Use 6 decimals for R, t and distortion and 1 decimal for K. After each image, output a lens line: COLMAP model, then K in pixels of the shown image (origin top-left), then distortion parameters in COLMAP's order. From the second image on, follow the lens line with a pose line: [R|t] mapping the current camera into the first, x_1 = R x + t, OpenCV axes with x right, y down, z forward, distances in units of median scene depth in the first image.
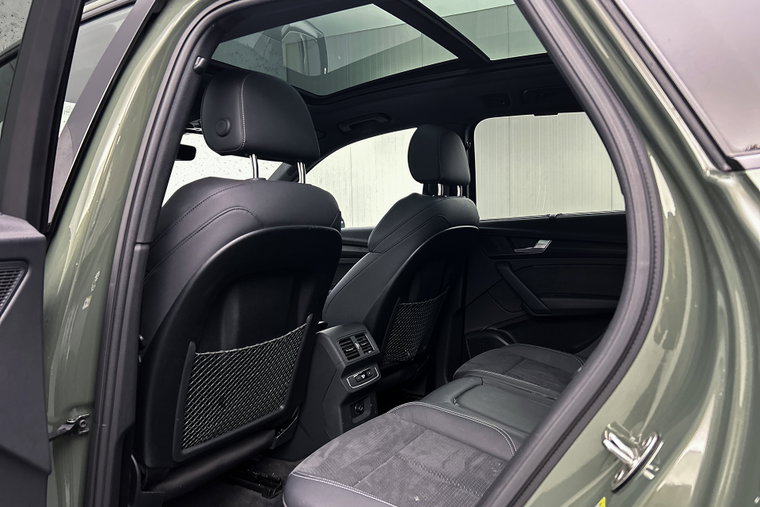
lens RADIAL K [[570.7, 0, 376.7], [0, 570.7, 261.1], [0, 0, 1]] dist [0.058677, -0.094418]
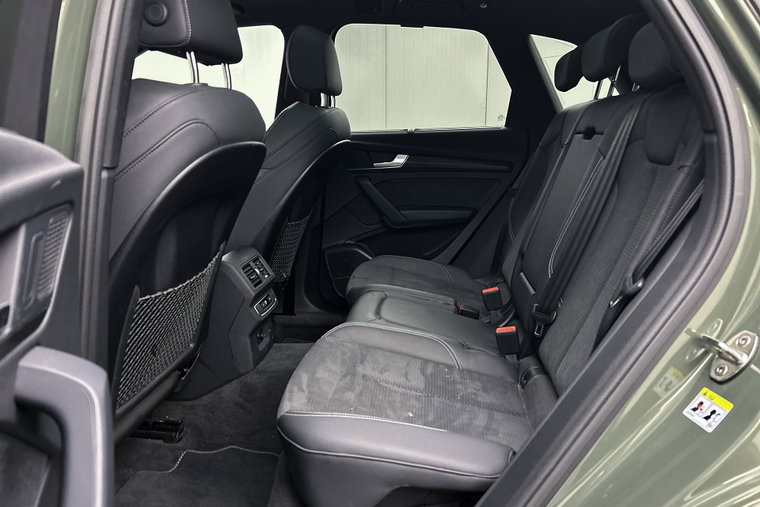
lens RADIAL K [[570.7, 0, 376.7], [0, 570.7, 261.1], [0, 0, 1]] dist [0.058677, -0.094418]
pose [[0.908206, -0.074764, 0.411791, -0.245861], [0.008422, 0.986981, 0.160619, -0.017132], [-0.418438, -0.142407, 0.897012, 0.085267]]
